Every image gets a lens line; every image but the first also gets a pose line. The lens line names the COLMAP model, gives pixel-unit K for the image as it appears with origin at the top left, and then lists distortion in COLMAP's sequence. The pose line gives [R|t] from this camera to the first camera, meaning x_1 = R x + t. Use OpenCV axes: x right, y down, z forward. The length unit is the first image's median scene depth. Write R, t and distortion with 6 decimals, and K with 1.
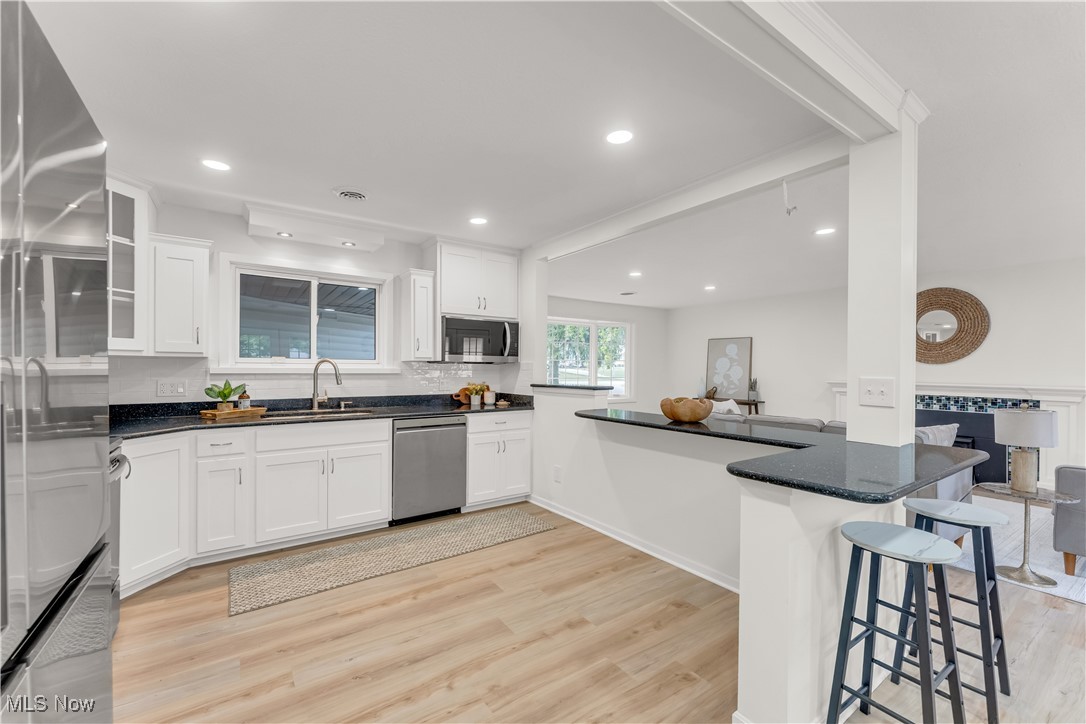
lens RADIAL K [[441.7, 0, 535.7], [0, 441.7, 368.6], [0, 0, 1]] dist [-0.000266, 0.000183]
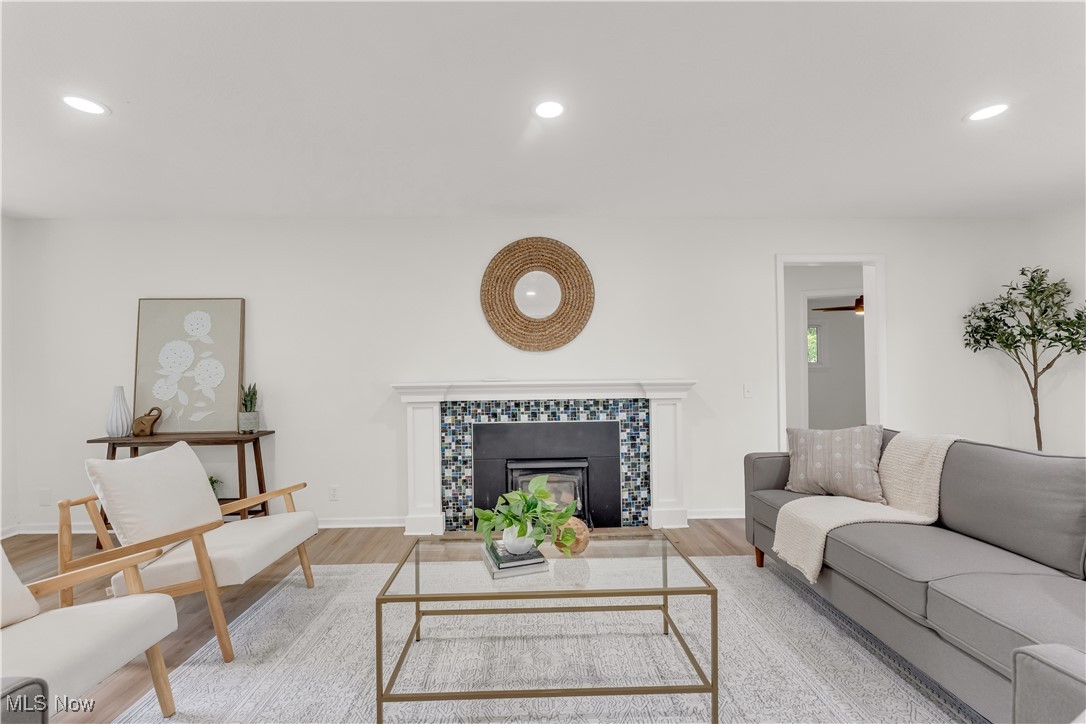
lens RADIAL K [[441.7, 0, 535.7], [0, 441.7, 368.6], [0, 0, 1]] dist [-0.000266, 0.000183]
pose [[0.540470, -0.005542, 0.841345, 0.495619], [0.019361, 0.999795, -0.005852, 0.026091], [-0.841140, 0.019452, 0.540467, 0.921145]]
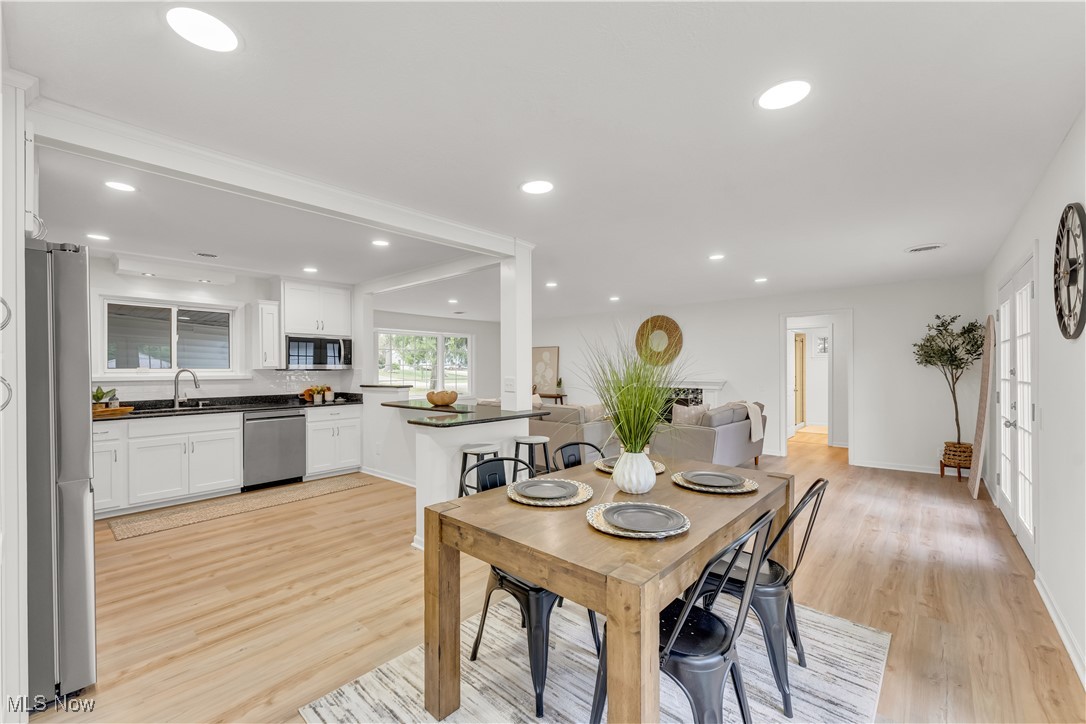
lens RADIAL K [[437.9, 0, 537.6], [0, 437.9, 369.4], [0, 0, 1]] dist [-0.002858, -0.000308]
pose [[0.970190, -0.012008, 0.242049, 0.213855], [0.012403, 0.999923, -0.000109, -0.006986], [-0.242030, 0.003108, 0.970264, -0.486477]]
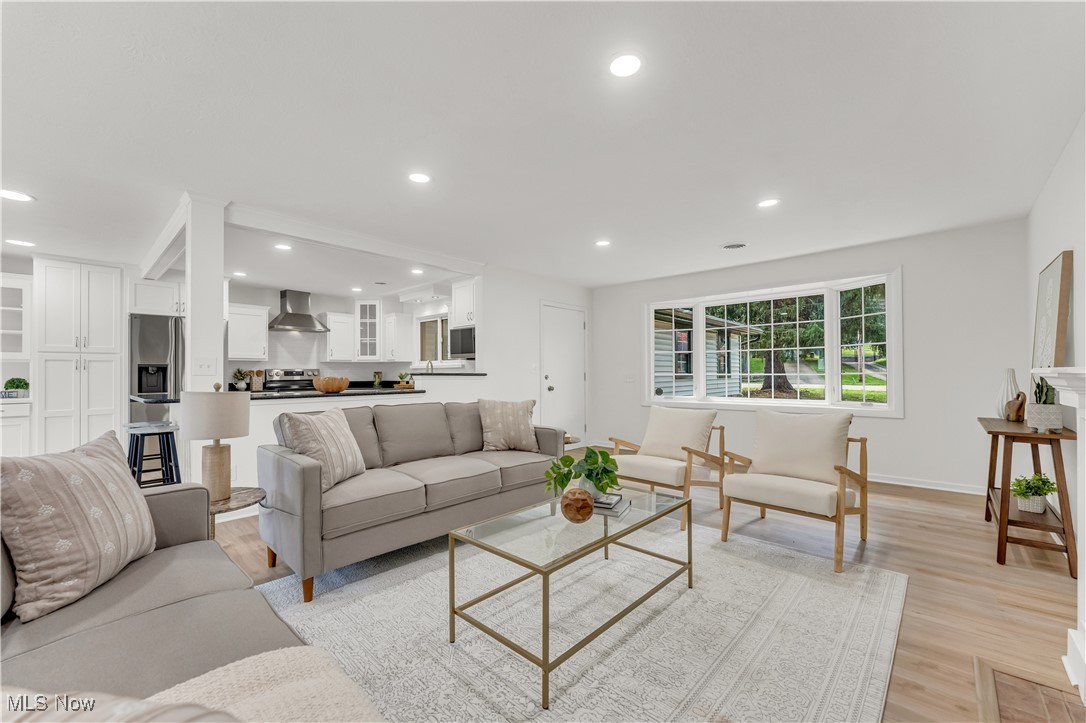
lens RADIAL K [[441.7, 0, 535.7], [0, 441.7, 368.1], [0, 0, 1]] dist [-0.000266, 0.000183]
pose [[0.215352, -0.022906, -0.976268, 1.412211], [0.005546, 0.999737, -0.022233, 0.054357], [0.976521, -0.000626, 0.215423, 0.990621]]
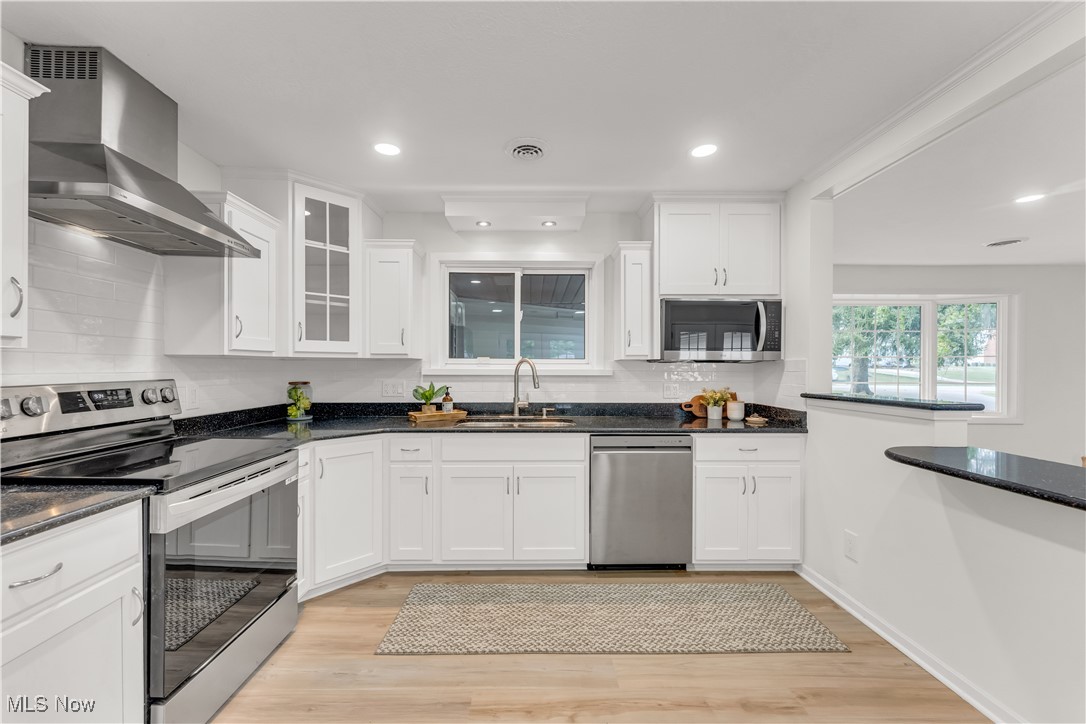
lens RADIAL K [[441.7, 0, 535.7], [0, 441.7, 368.6], [0, 0, 1]] dist [-0.000266, 0.000183]
pose [[0.827441, -0.002095, -0.561549, 0.033363], [0.001440, 0.999998, -0.001609, -0.000809], [0.561551, 0.000522, 0.827442, 0.273675]]
